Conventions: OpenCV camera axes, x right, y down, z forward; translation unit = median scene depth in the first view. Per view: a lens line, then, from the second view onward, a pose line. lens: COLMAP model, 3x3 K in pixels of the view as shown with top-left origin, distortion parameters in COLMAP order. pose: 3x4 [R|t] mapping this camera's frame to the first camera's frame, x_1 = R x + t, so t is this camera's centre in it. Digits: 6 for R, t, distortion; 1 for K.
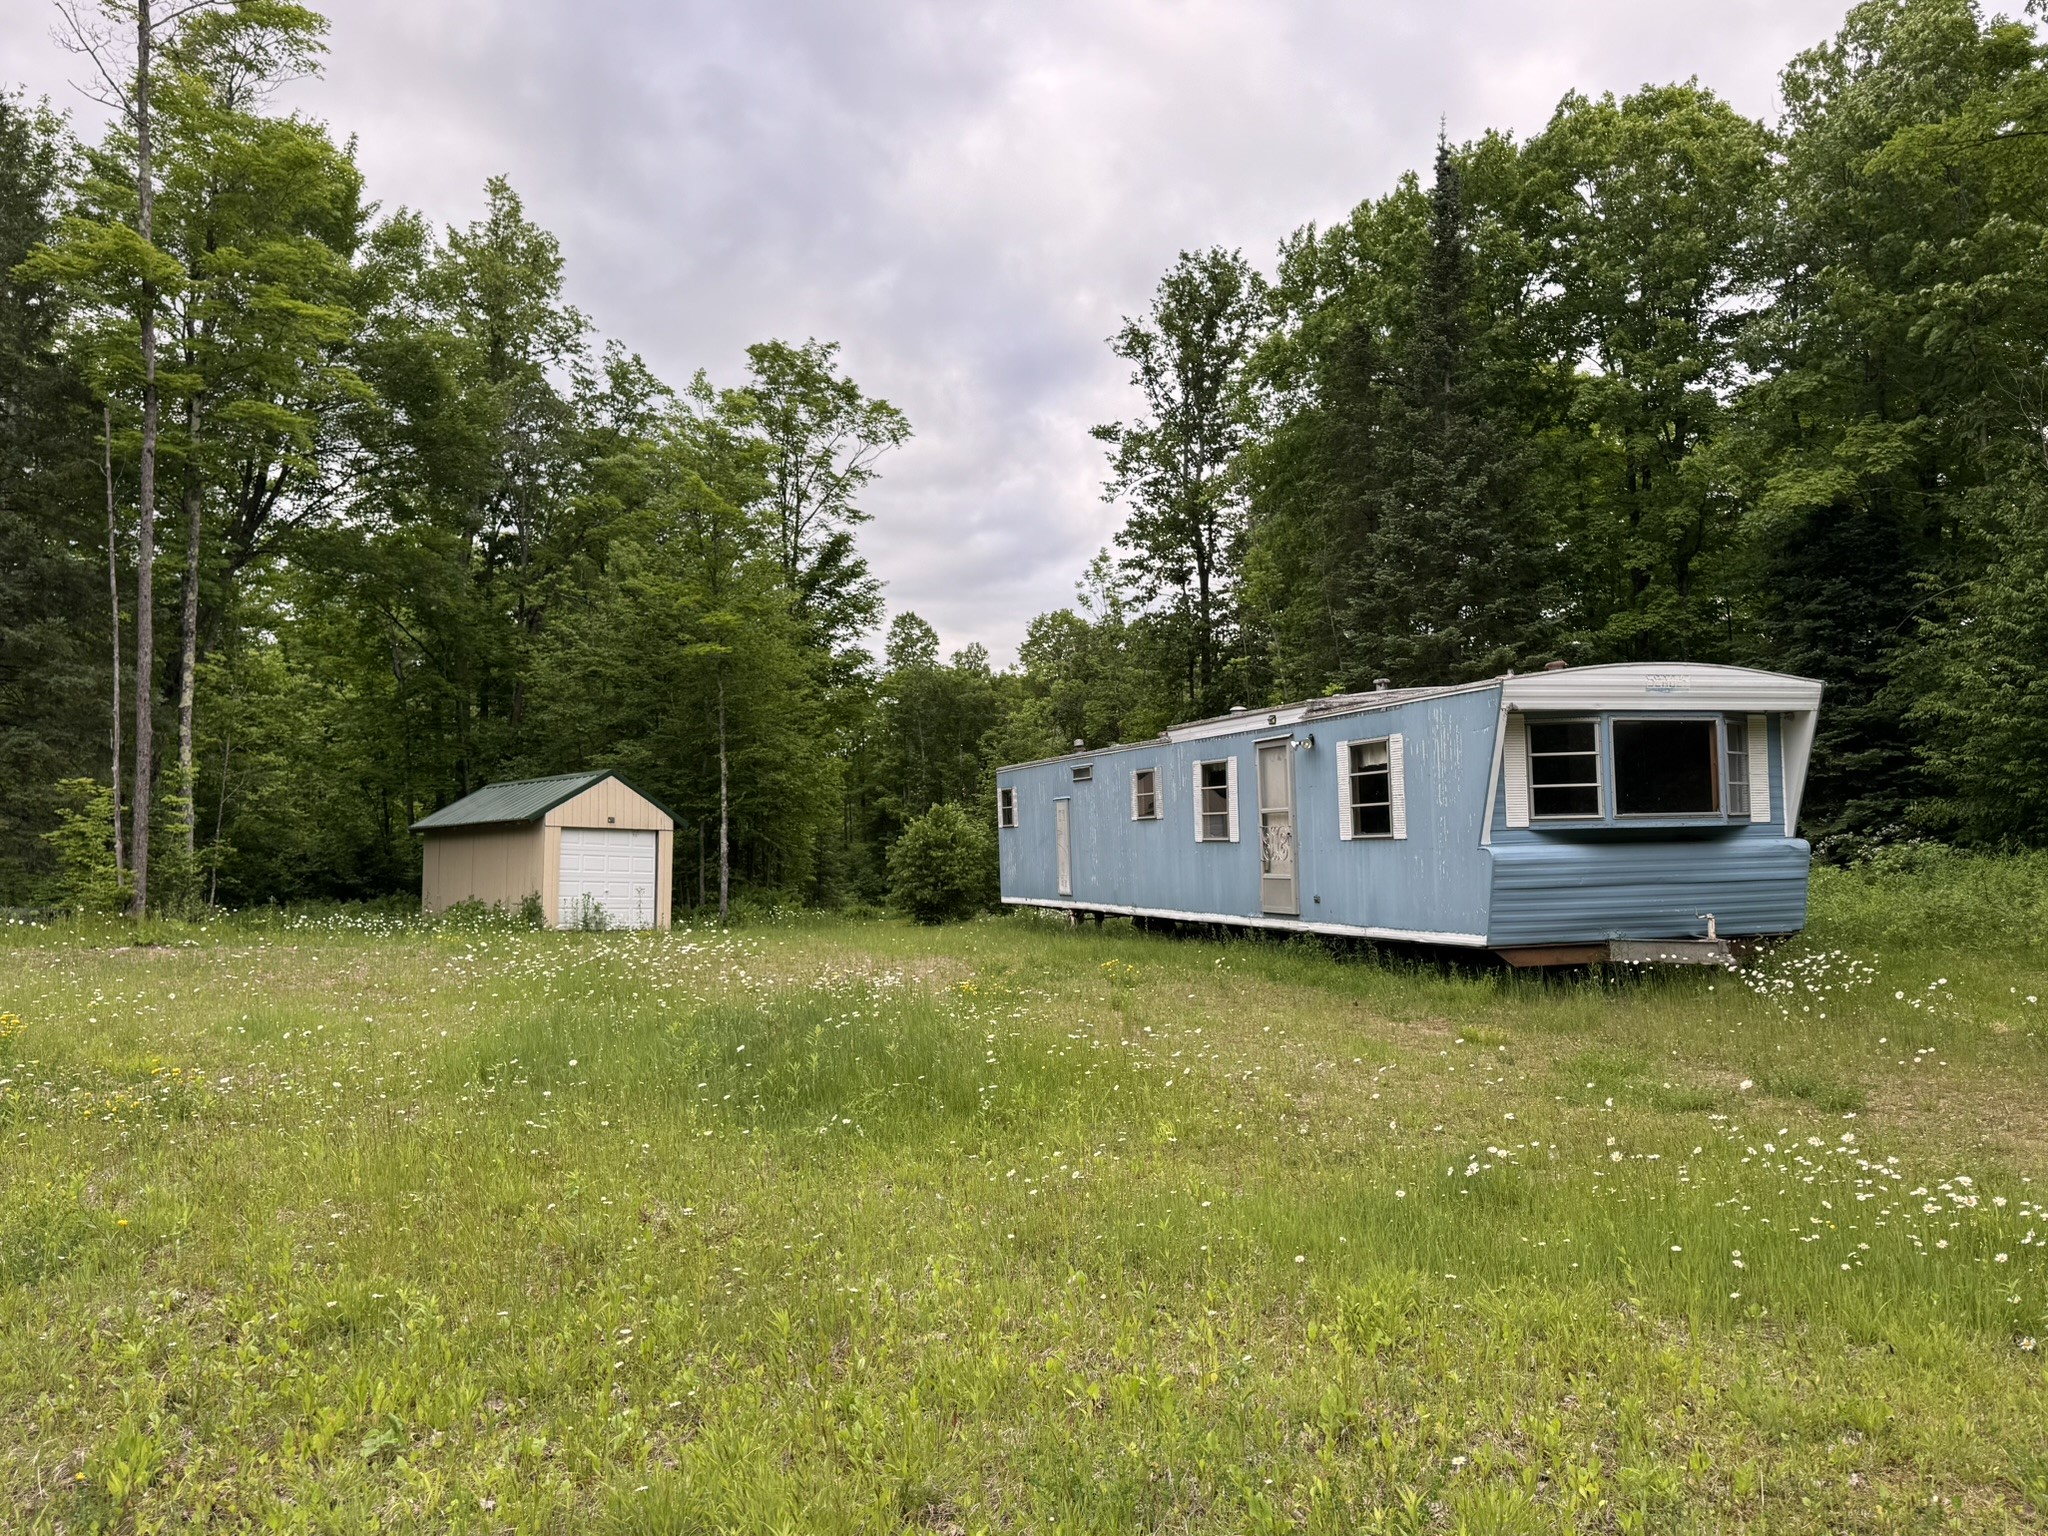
lens RADIAL K [[1557.5, 0, 1023.8], [0, 1557.5, 764.8], [0, 0, 1]] dist [0.062882, 0.001272]
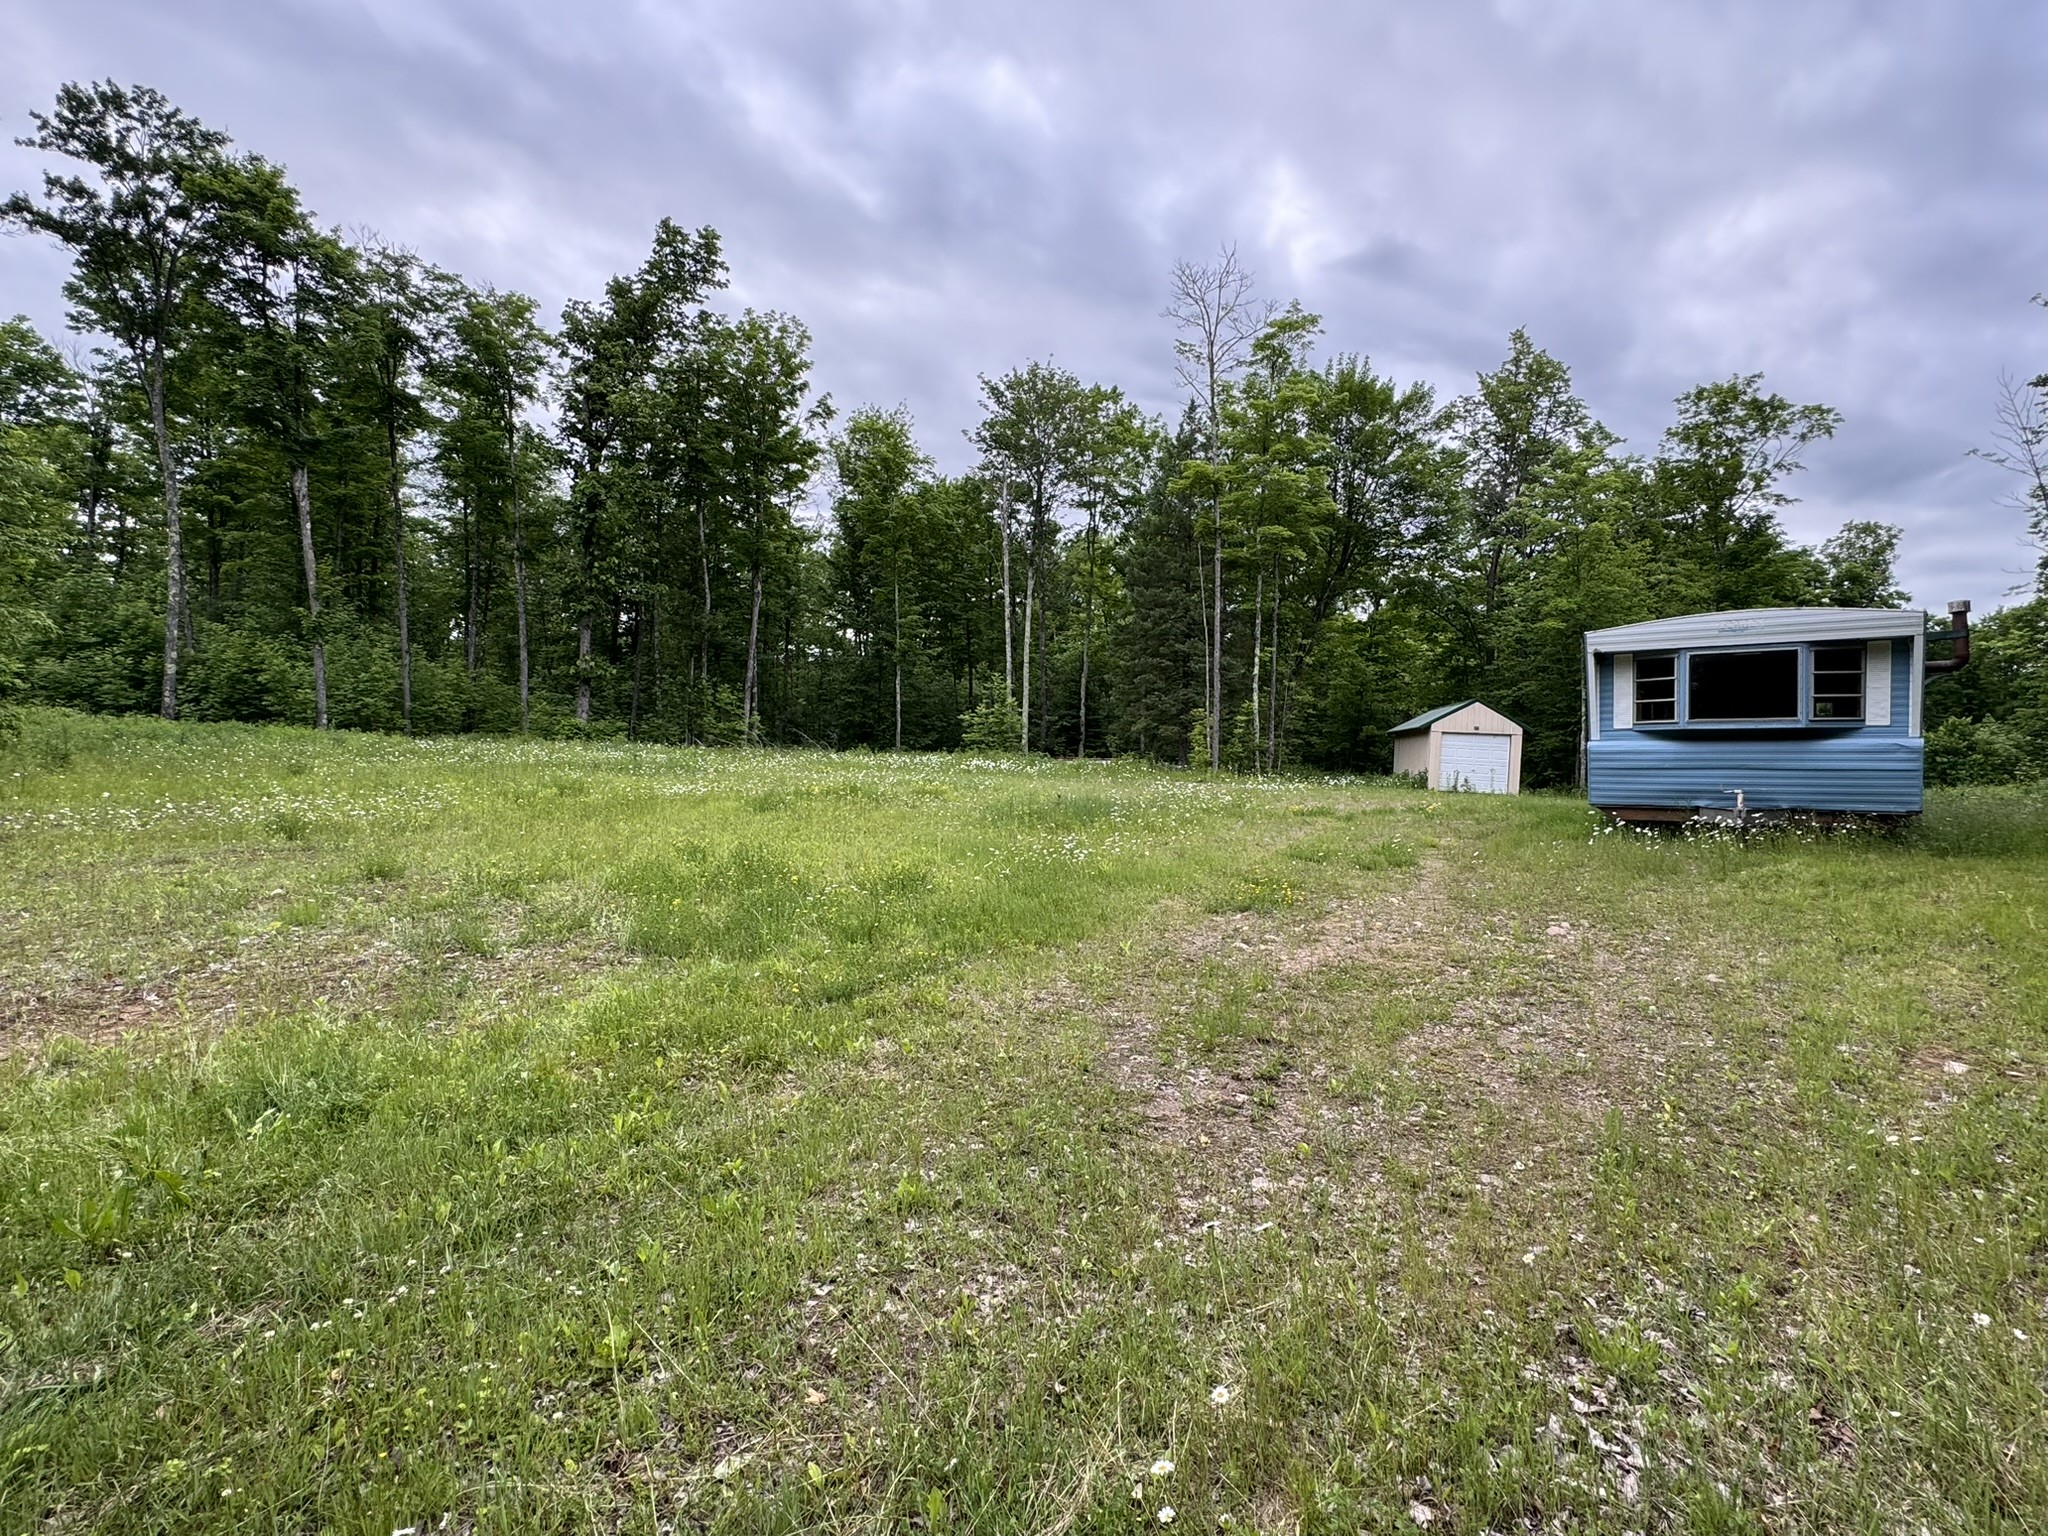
lens RADIAL K [[1016.4, 0, 1038.7], [0, 1016.4, 760.7], [0, 0, 1]] dist [-0.006621, 0.002538]
pose [[0.559680, 0.027295, -0.828259, 0.767386], [0.025716, 0.998404, 0.050279, 0.006203], [0.828309, -0.049440, 0.558085, -0.019694]]
